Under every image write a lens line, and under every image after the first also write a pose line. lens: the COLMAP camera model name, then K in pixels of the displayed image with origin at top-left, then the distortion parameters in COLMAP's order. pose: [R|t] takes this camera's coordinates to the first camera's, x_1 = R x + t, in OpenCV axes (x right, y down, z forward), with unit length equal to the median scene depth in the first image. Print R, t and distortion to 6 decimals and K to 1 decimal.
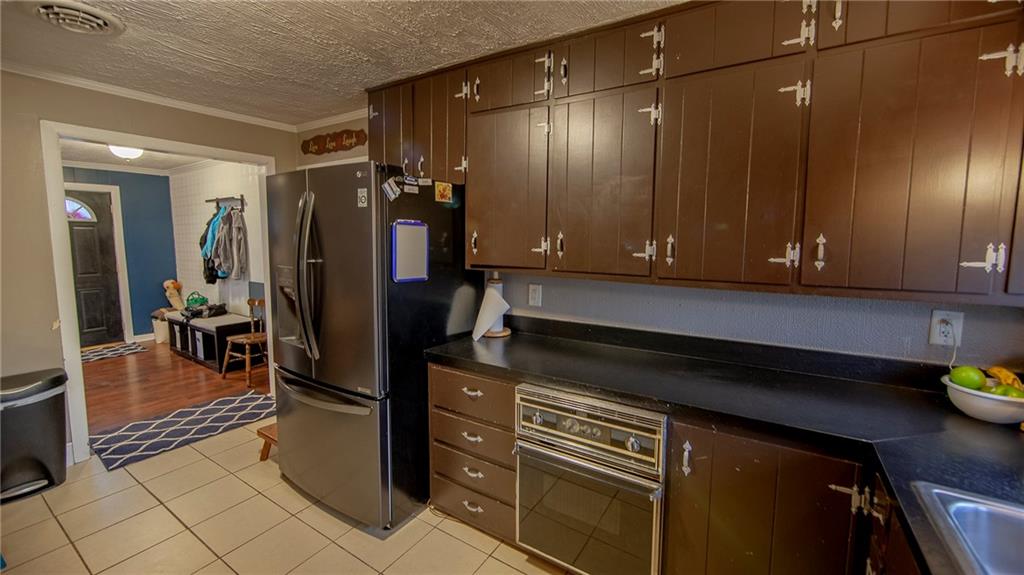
lens RADIAL K [[410.4, 0, 512.0], [0, 410.4, 287.5], [0, 0, 1]] dist [-0.023698, 0.000108]
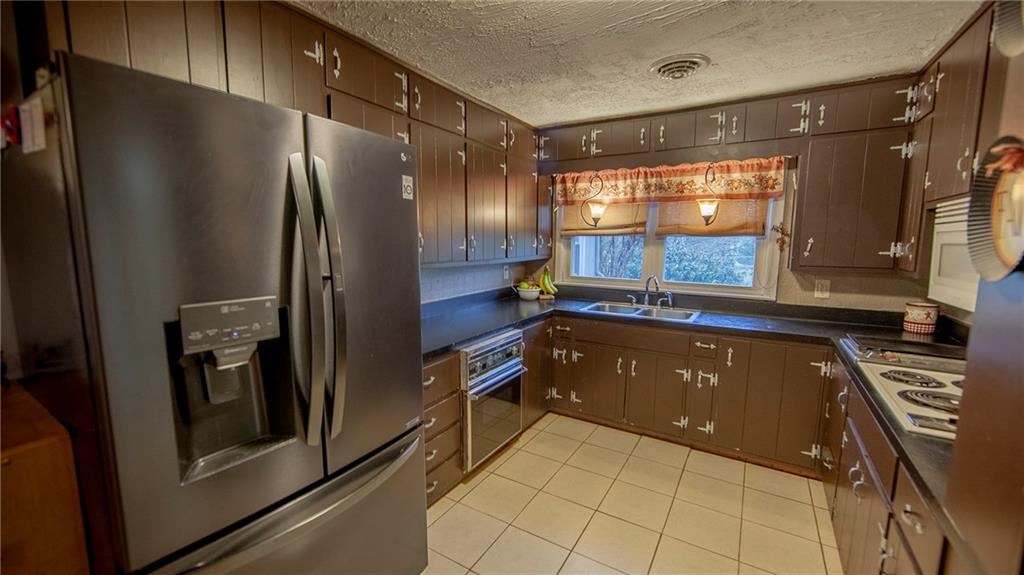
lens RADIAL K [[410.4, 0, 512.0], [0, 410.4, 287.5], [0, 0, 1]] dist [-0.023698, 0.000108]
pose [[-0.021528, -0.123345, 0.992130, -1.212193], [0.120230, 0.984839, 0.125047, -0.097951], [-0.992513, 0.121976, -0.006371, 0.818688]]
